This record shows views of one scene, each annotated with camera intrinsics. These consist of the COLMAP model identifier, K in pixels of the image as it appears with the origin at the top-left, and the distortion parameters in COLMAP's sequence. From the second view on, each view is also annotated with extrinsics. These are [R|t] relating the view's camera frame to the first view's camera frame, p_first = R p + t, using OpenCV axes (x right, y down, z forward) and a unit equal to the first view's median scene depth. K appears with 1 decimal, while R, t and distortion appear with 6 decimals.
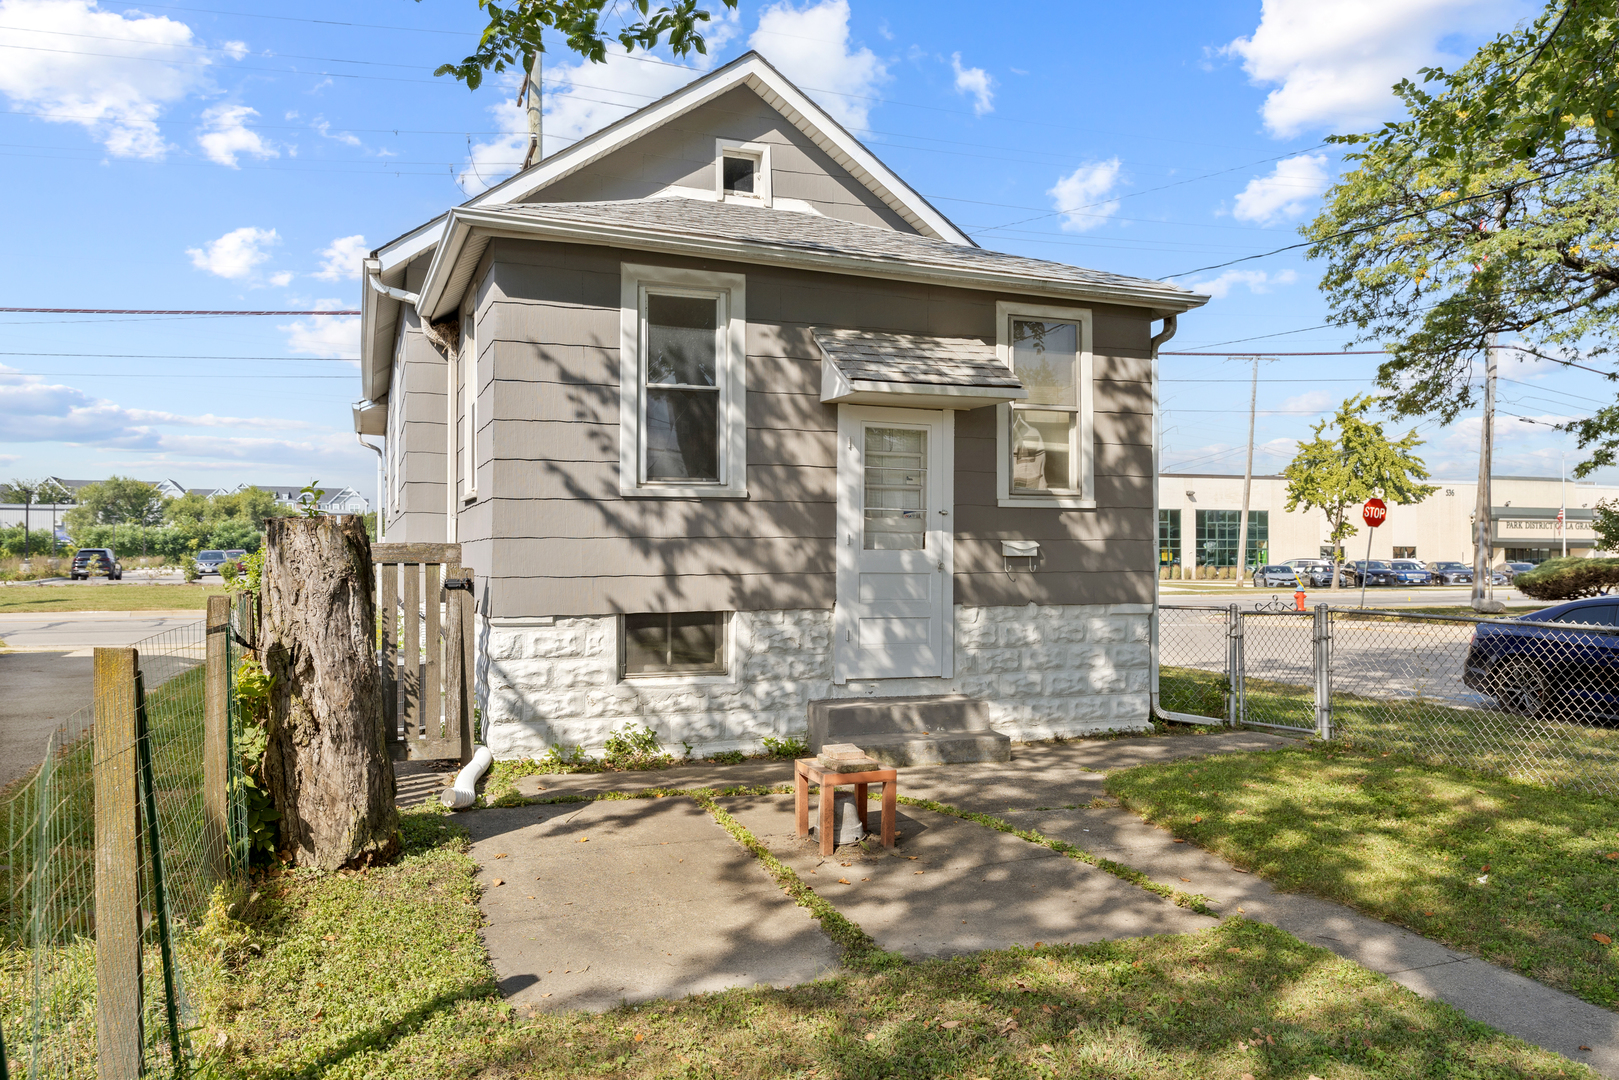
lens RADIAL K [[1148.2, 0, 808.1], [0, 1148.2, 546.5], [0, 0, 1]] dist [0.009057, 0.004815]
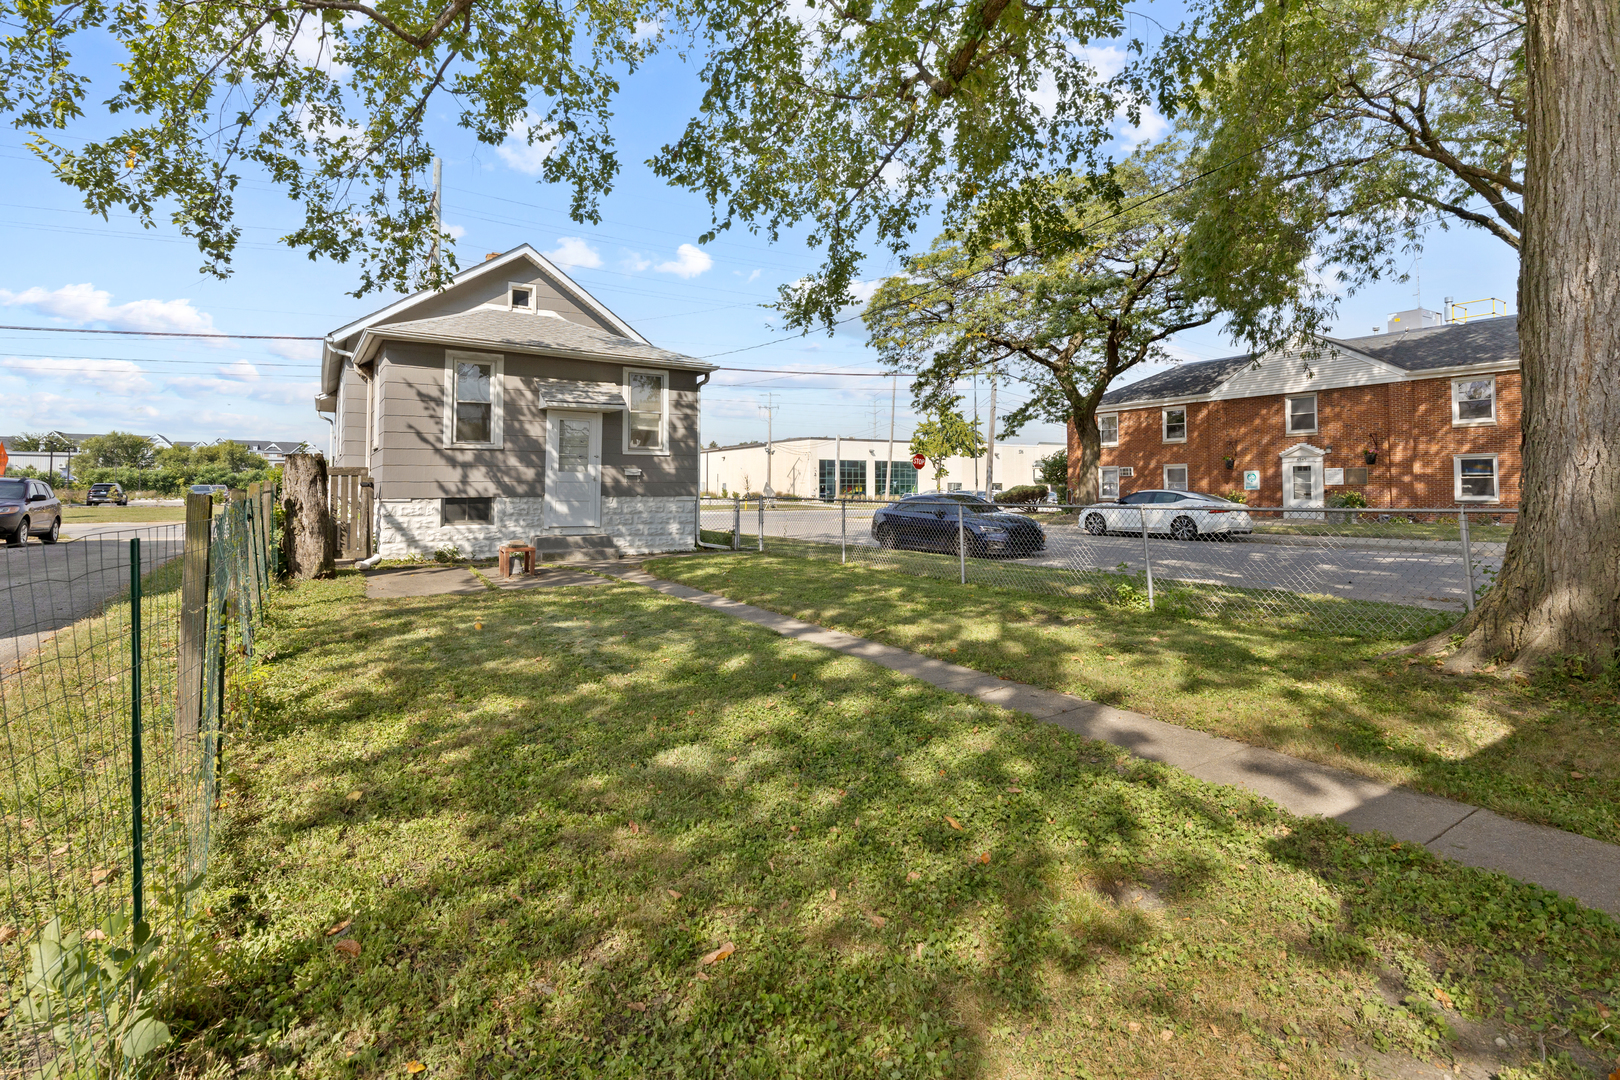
lens RADIAL K [[759.0, 0, 814.3], [0, 759.0, 465.4], [0, 0, 1]] dist [0.005587, 0.001677]
pose [[0.978292, 0.004888, 0.207174, 0.222239], [0.000506, 0.999662, -0.025979, 0.028630], [-0.207231, 0.025520, 0.977959, -0.590433]]
